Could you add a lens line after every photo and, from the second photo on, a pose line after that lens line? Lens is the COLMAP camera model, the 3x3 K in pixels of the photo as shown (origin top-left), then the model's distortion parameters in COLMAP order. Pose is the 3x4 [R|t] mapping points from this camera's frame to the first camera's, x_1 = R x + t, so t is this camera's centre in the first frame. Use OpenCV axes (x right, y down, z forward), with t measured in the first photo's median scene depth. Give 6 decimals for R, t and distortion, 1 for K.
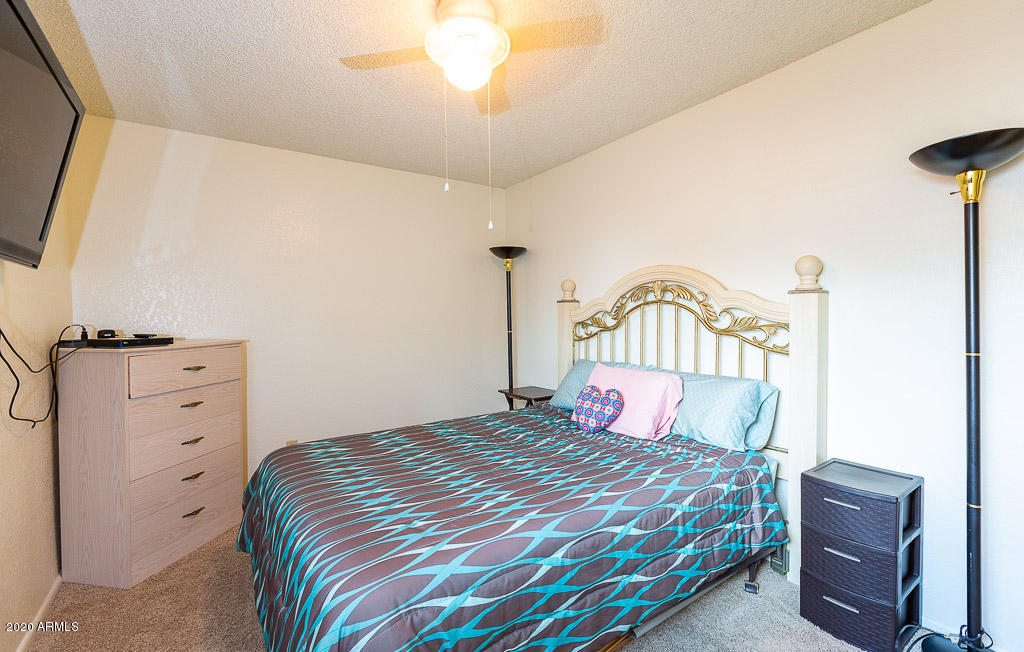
lens RADIAL K [[458.5, 0, 512.0], [0, 458.5, 326.0], [0, 0, 1]] dist [0.000942, 0.000183]
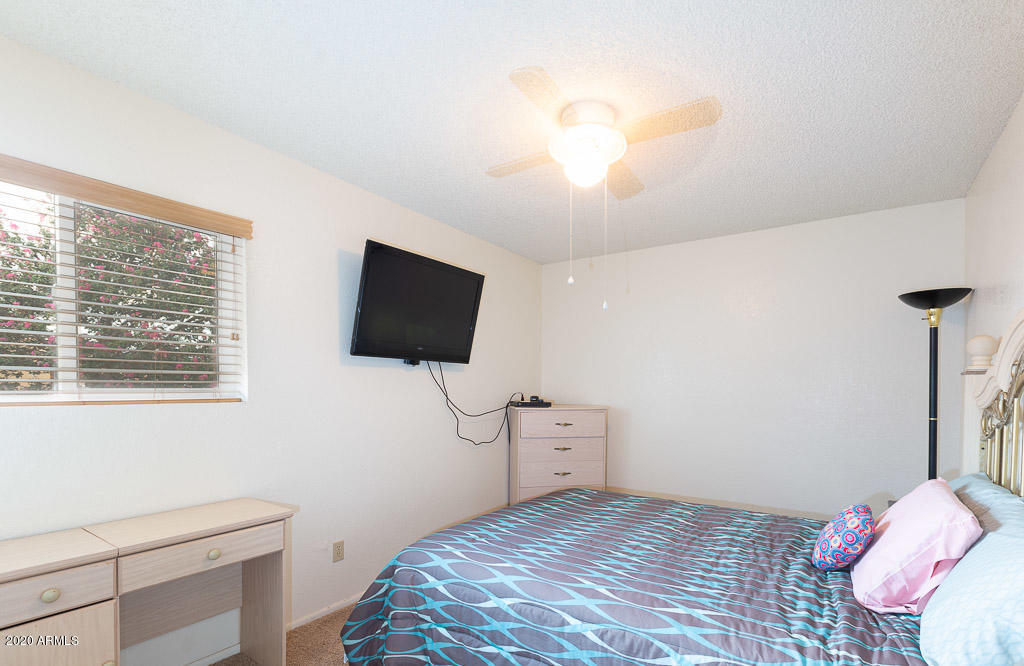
lens RADIAL K [[462.7, 0, 514.7], [0, 462.7, 394.5], [0, 0, 1]] dist [0.002866, 0.000469]
pose [[0.367247, 0.026487, -0.929746, 0.975189], [-0.033630, 0.999319, 0.015185, -0.031630], [0.929515, 0.025691, 0.367888, 0.480414]]
